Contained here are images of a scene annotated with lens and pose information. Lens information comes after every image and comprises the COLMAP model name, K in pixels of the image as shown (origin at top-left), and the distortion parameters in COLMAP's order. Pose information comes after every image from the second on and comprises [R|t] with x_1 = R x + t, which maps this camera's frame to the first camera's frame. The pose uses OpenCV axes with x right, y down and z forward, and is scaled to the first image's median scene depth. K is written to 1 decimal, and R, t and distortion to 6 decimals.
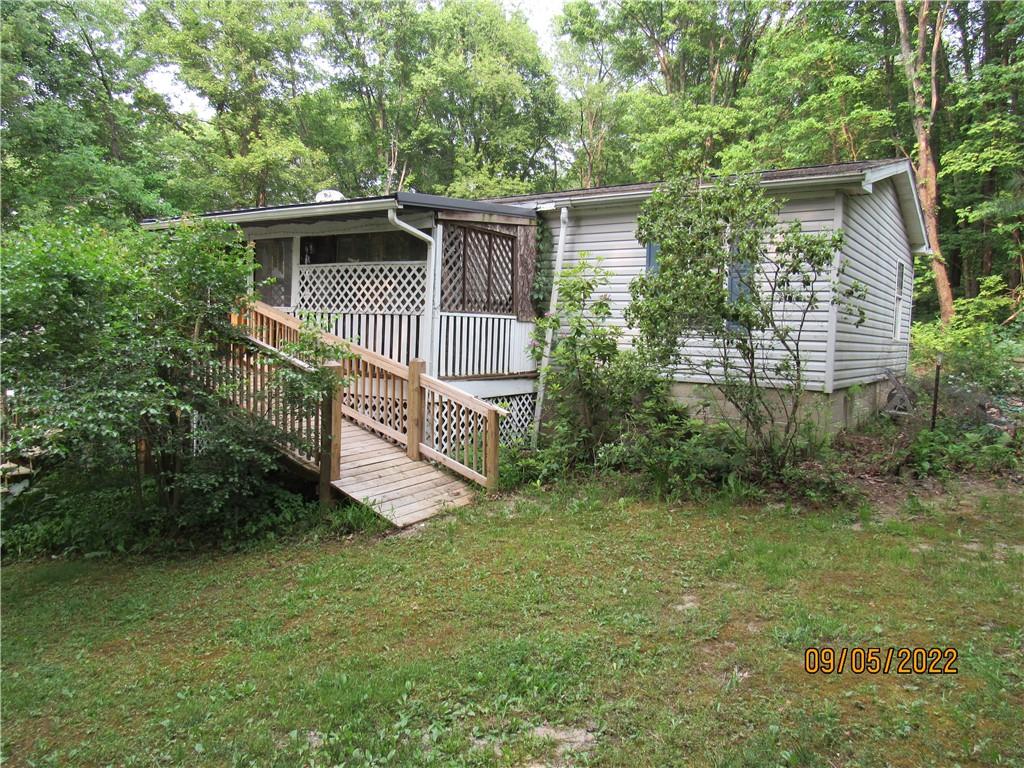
lens RADIAL K [[727.3, 0, 512.0], [0, 727.3, 384.0], [0, 0, 1]] dist [-0.021070, 0.006185]
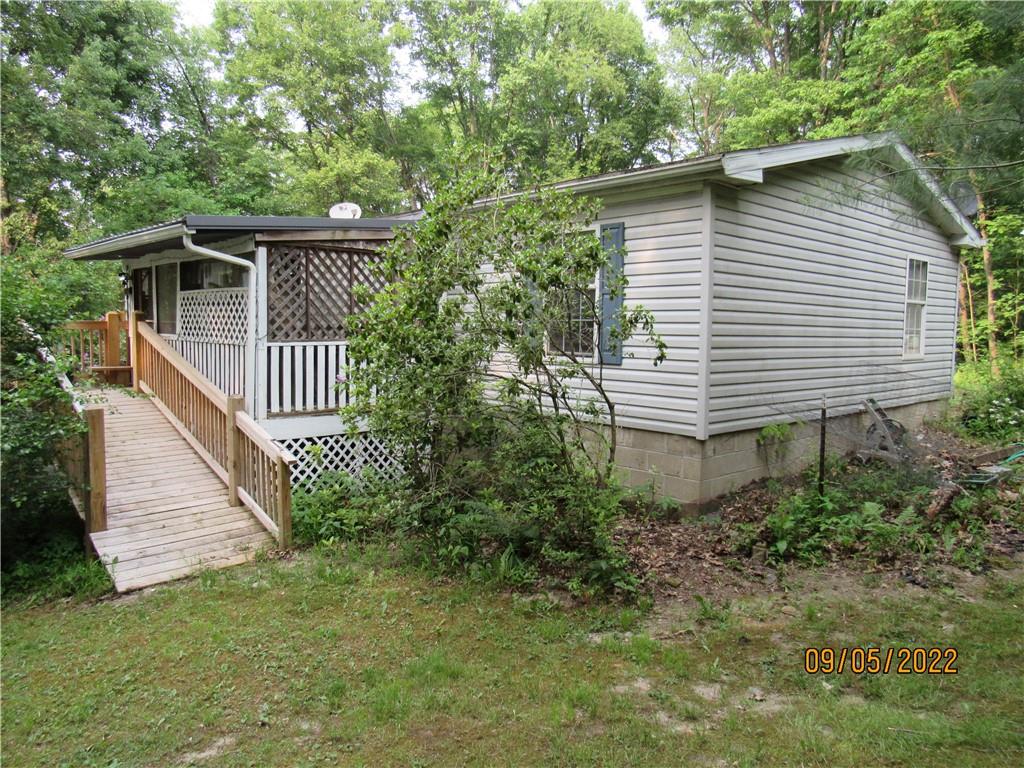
lens RADIAL K [[727.3, 0, 512.0], [0, 727.3, 384.0], [0, 0, 1]] dist [-0.021070, 0.006185]
pose [[0.975247, -0.000441, -0.221117, 0.348142], [0.001138, 0.999995, 0.003022, -0.042791], [0.221114, -0.003199, 0.975243, 0.155661]]
